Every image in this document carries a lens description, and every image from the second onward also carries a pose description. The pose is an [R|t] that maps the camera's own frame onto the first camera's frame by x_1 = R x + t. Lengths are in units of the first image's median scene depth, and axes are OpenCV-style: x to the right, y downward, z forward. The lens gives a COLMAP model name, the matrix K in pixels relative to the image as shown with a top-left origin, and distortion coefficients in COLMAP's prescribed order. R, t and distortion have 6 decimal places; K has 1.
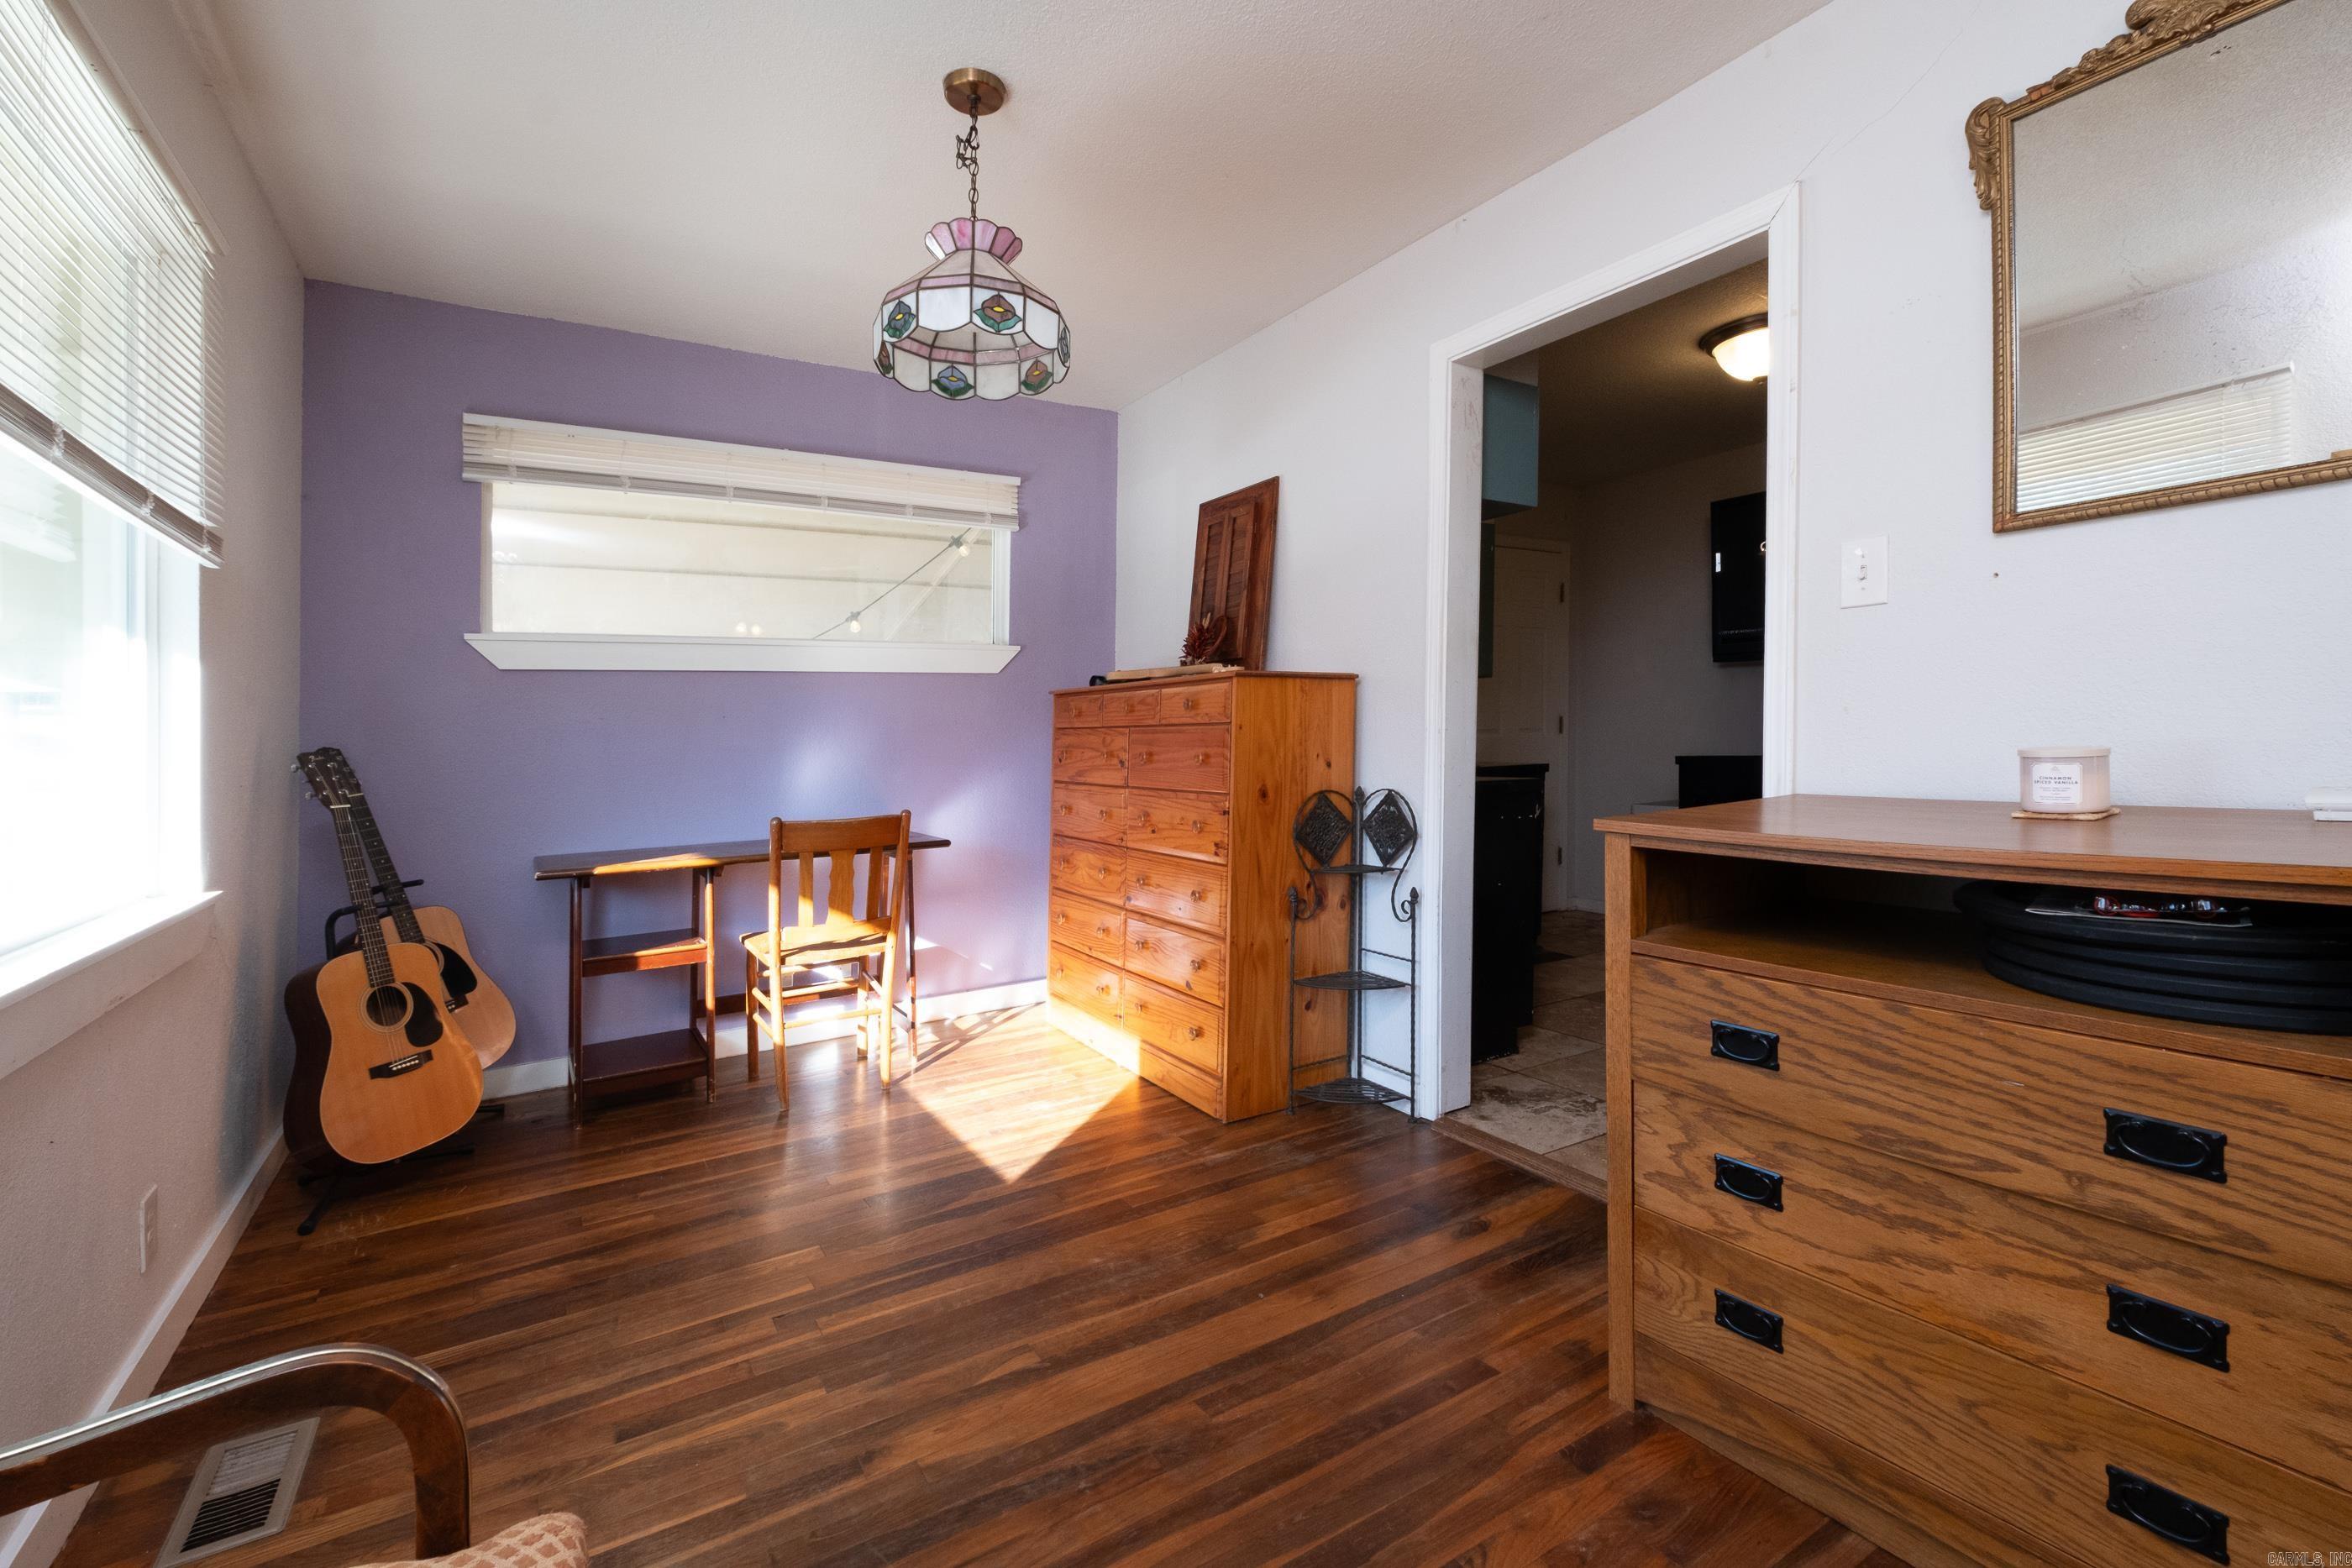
lens RADIAL K [[1048.5, 0, 1183.4], [0, 1048.5, 734.8], [0, 0, 1]] dist [-0.000444, -0.000173]
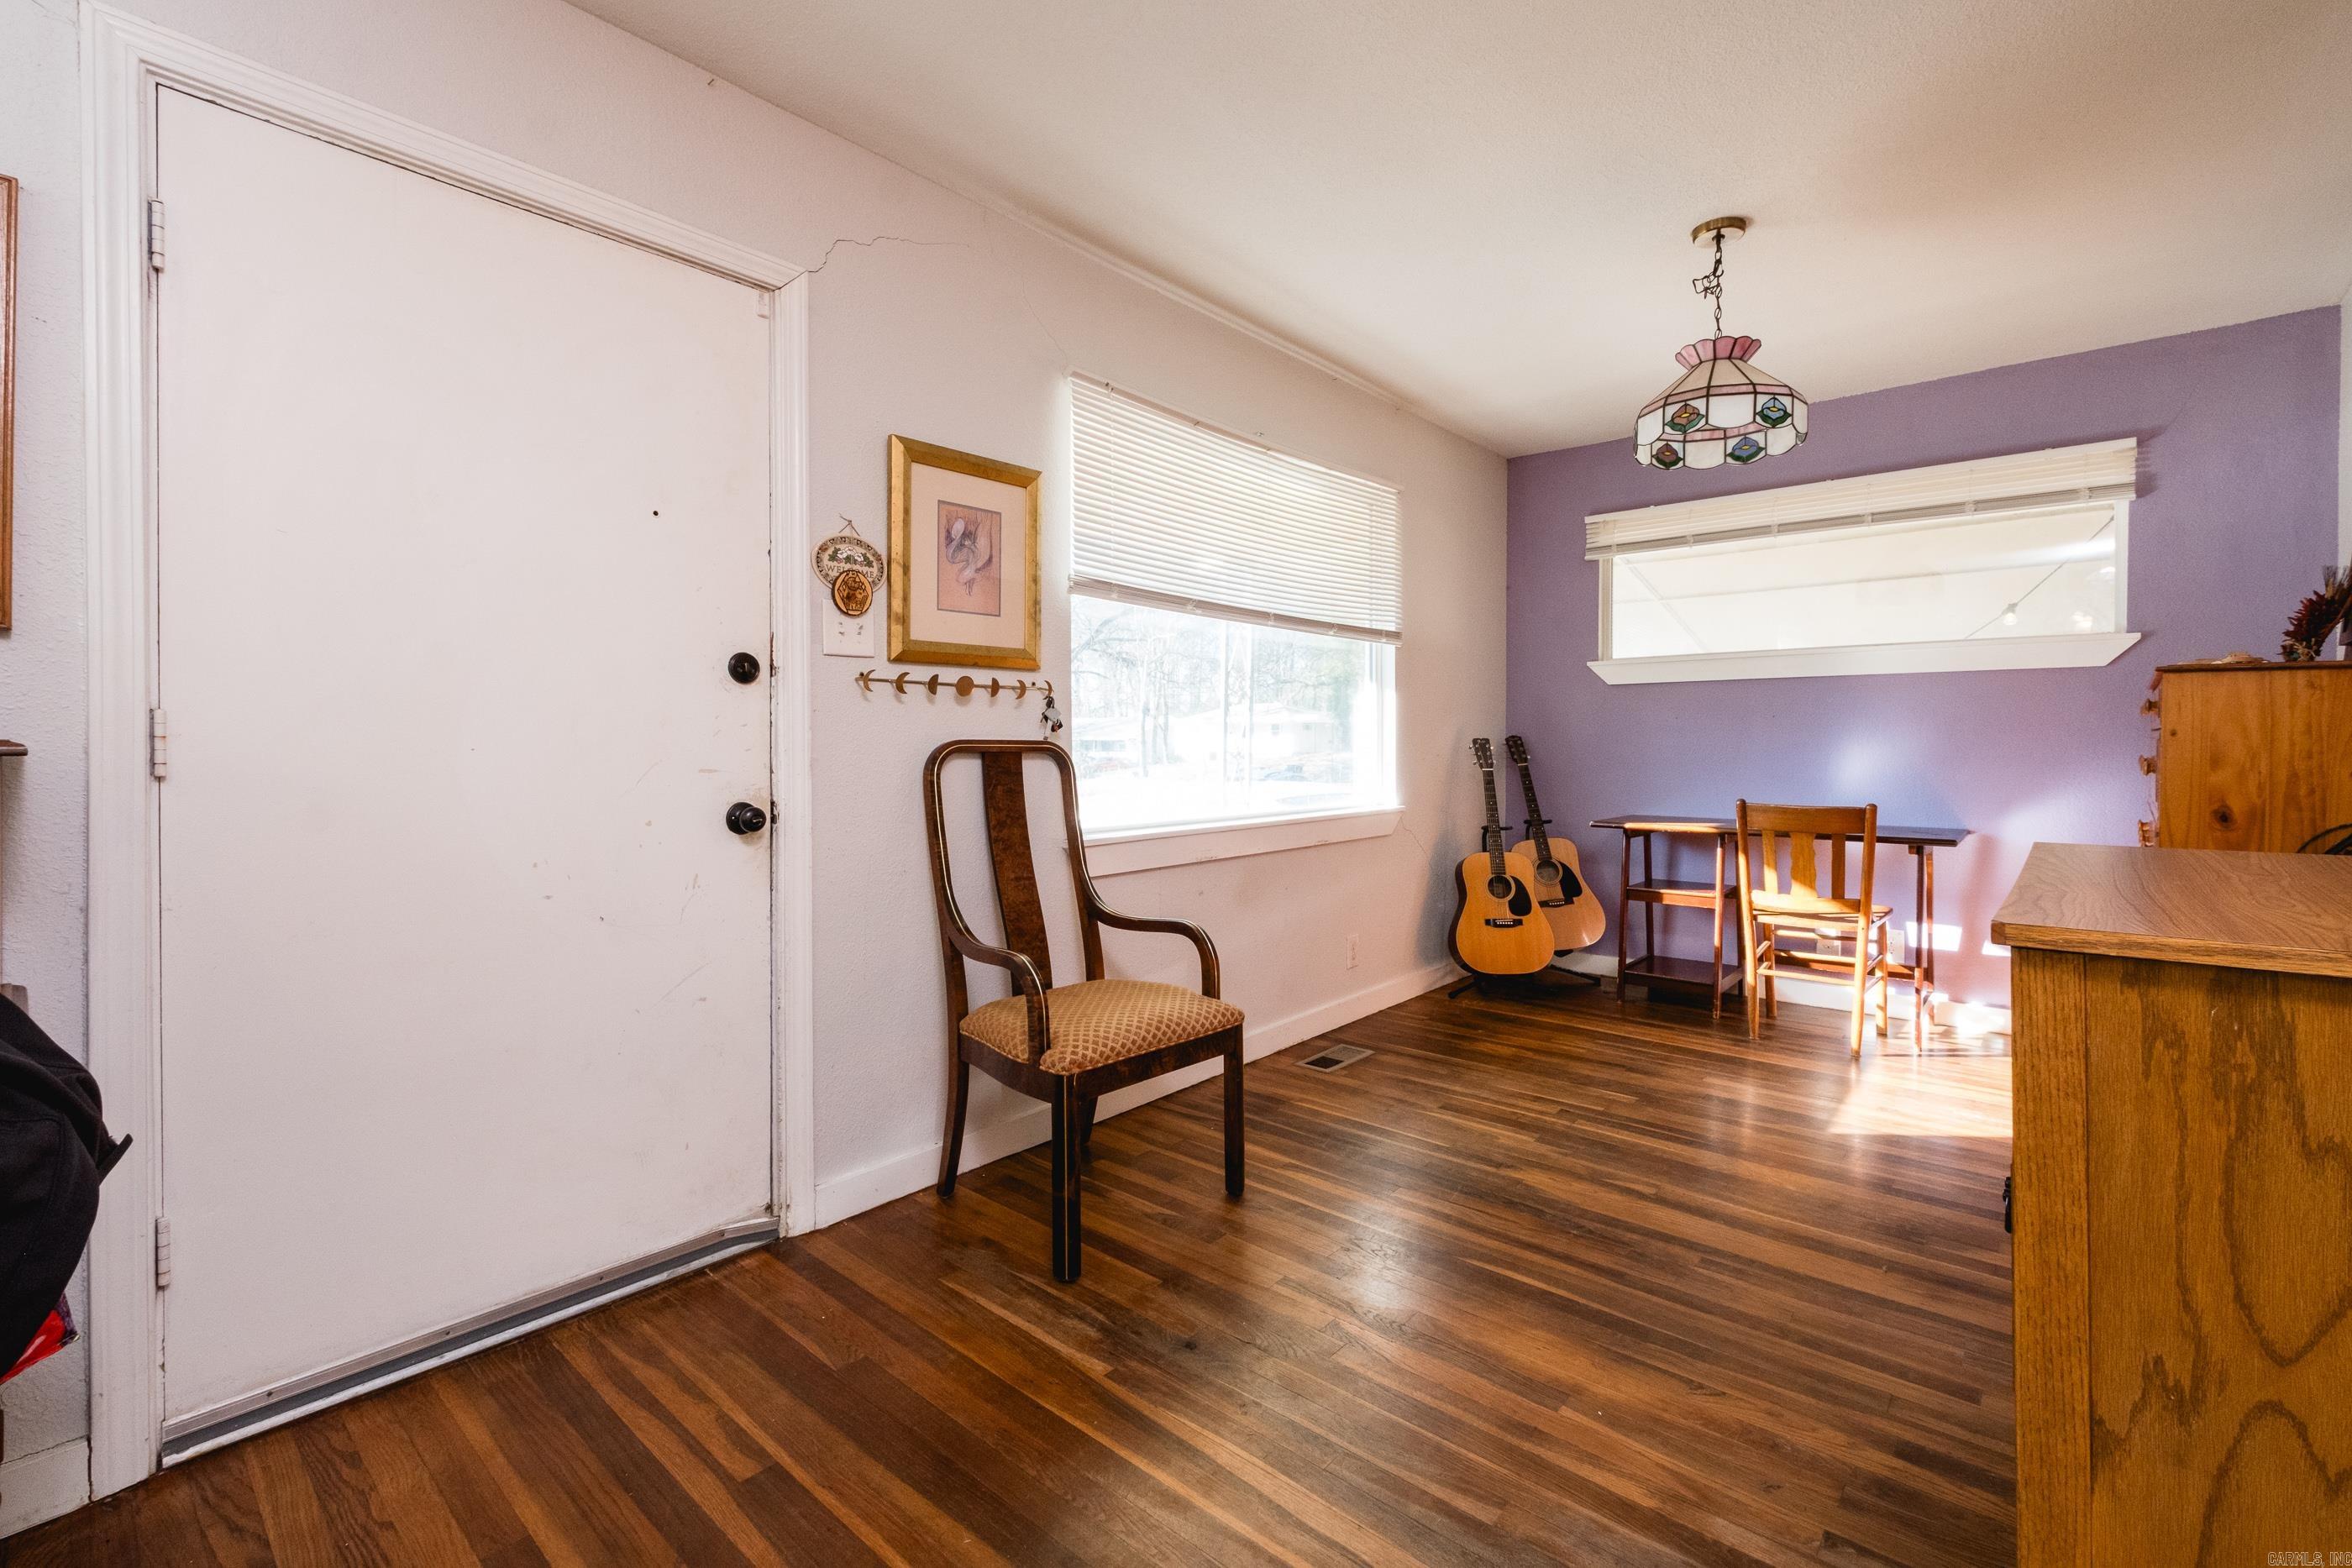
lens RADIAL K [[1048.5, 0, 1183.4], [0, 1048.5, 734.8], [0, 0, 1]] dist [-0.000444, -0.000173]
pose [[0.286497, 0.019642, -0.957880, 0.701945], [-0.008239, 0.999803, 0.018037, -0.016379], [0.958046, 0.002725, 0.286603, 0.011196]]
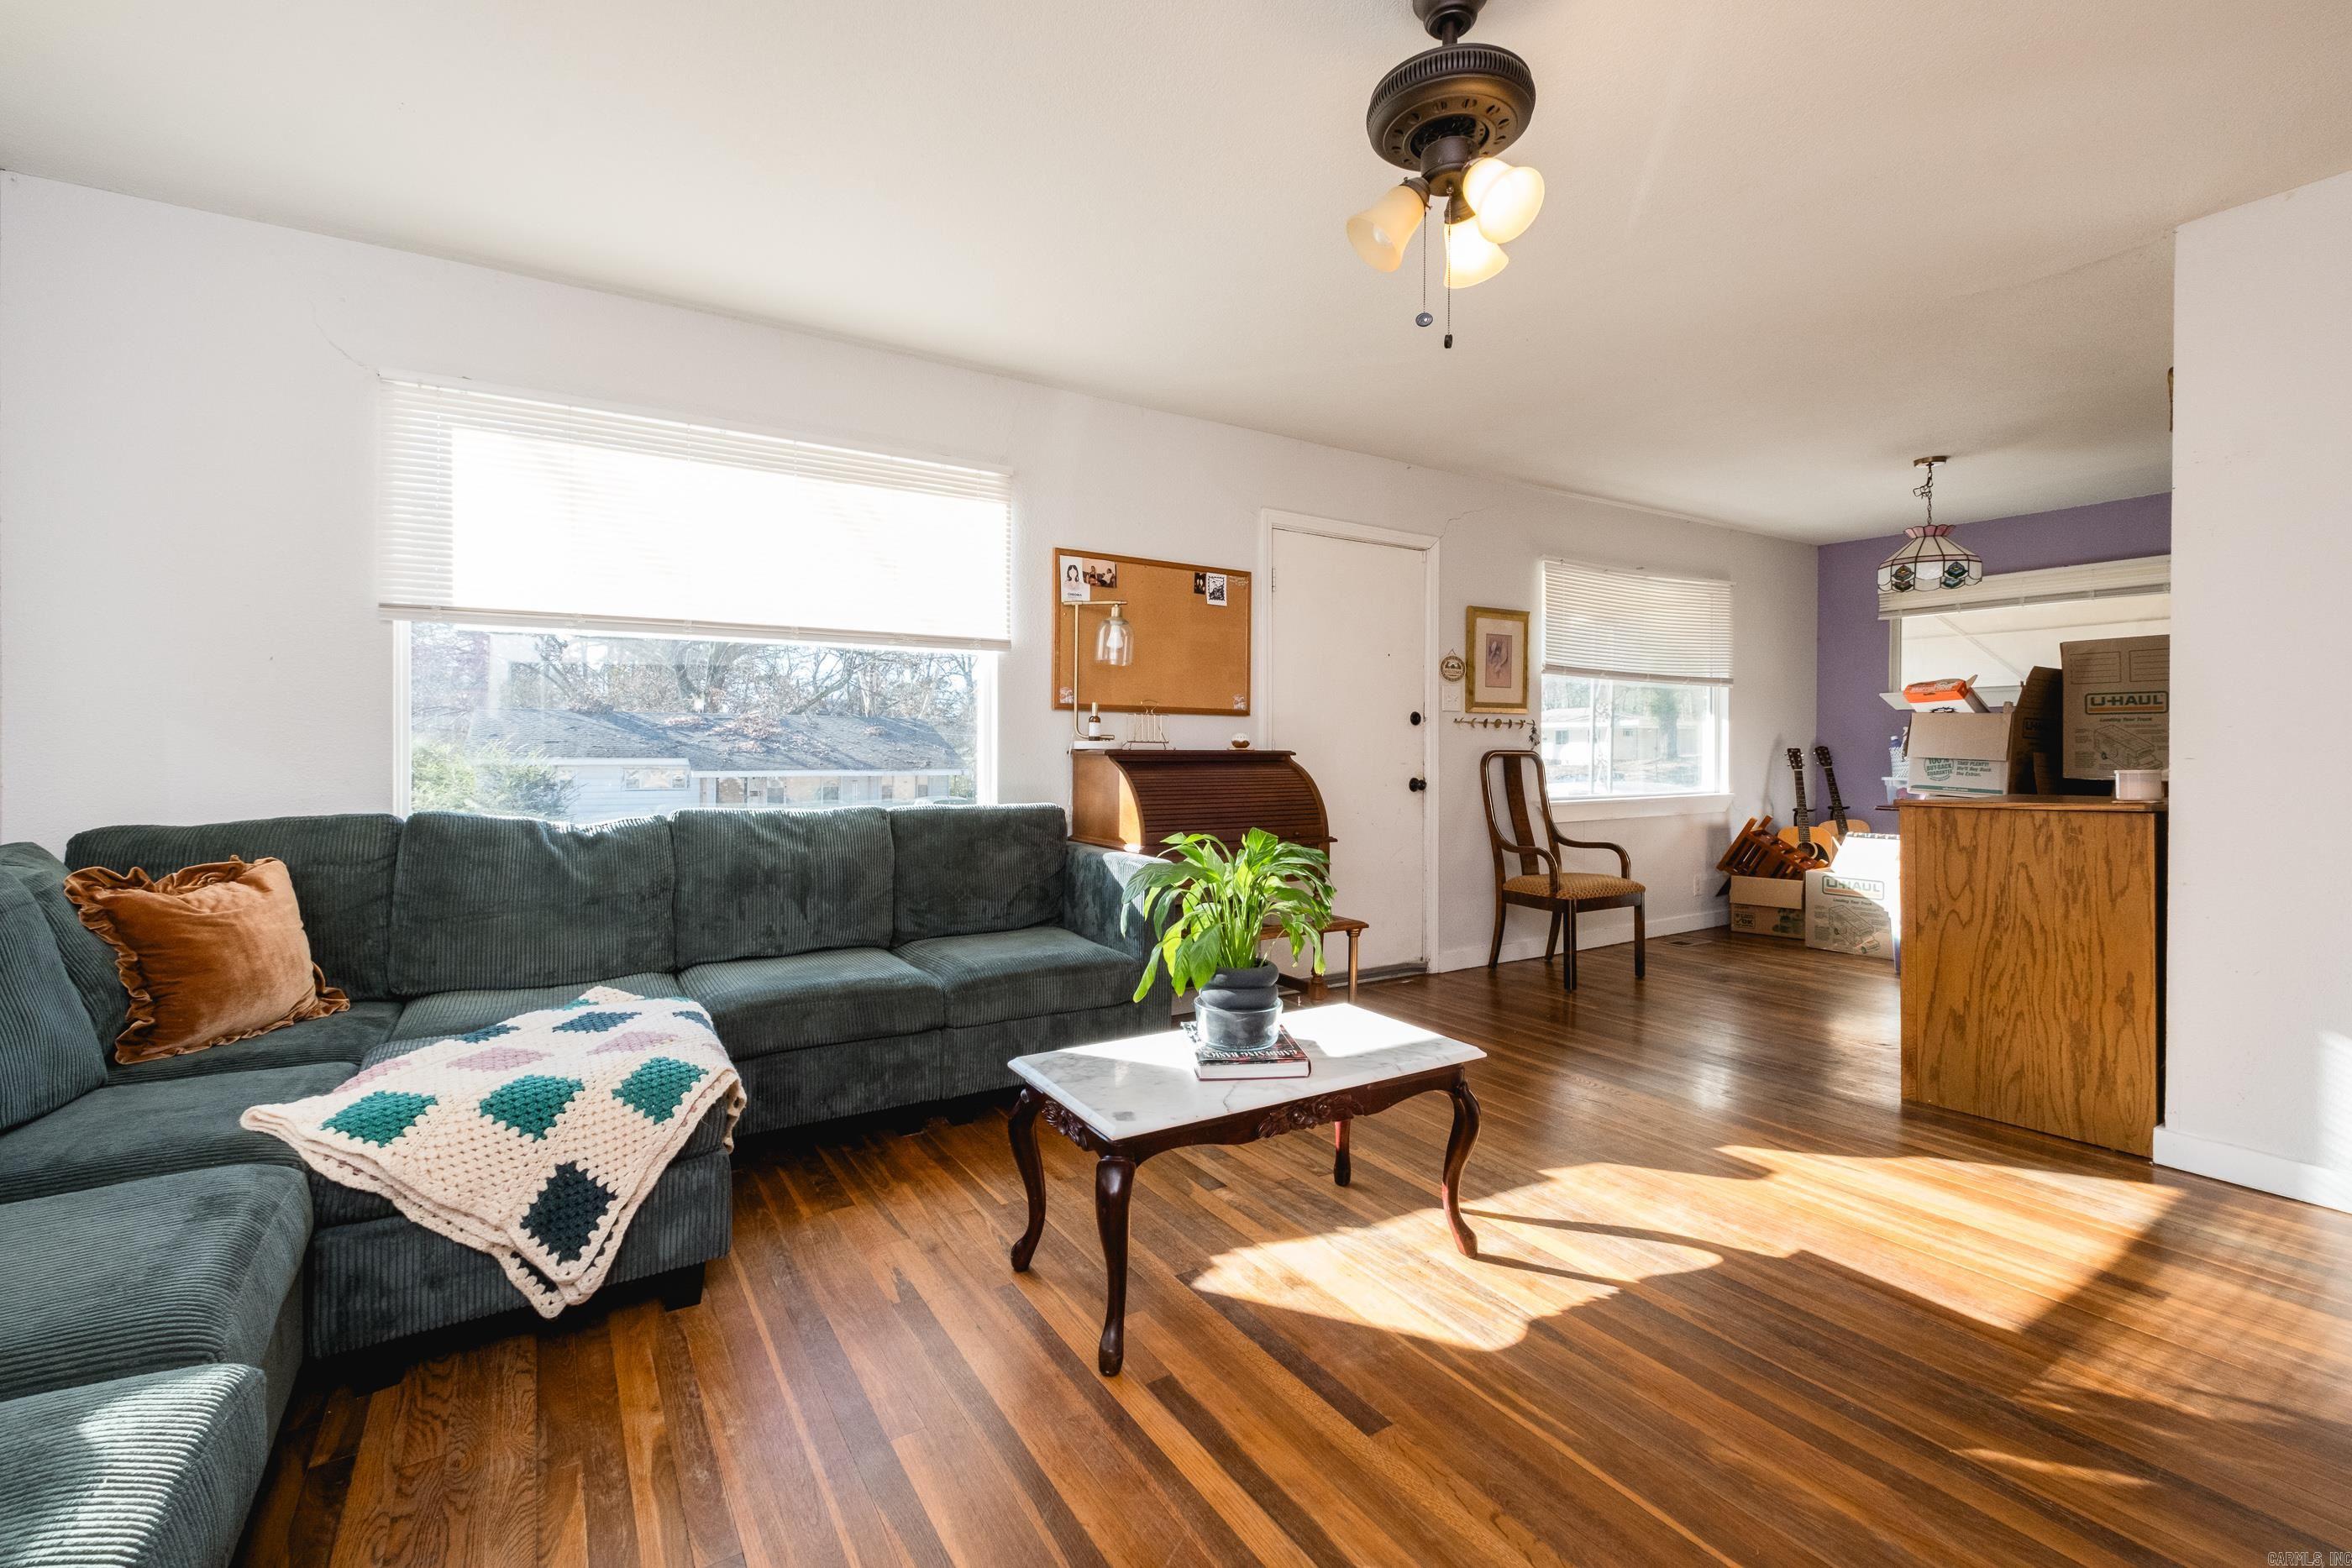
lens RADIAL K [[1122.0, 0, 1179.5], [0, 1122.0, 746.1], [0, 0, 1]] dist [0.002234, 0.000311]
pose [[0.033386, 0.025029, -0.999129, 1.773288], [-0.003751, 0.999682, 0.024918, -0.049016], [0.999436, 0.002916, 0.033469, -0.554782]]
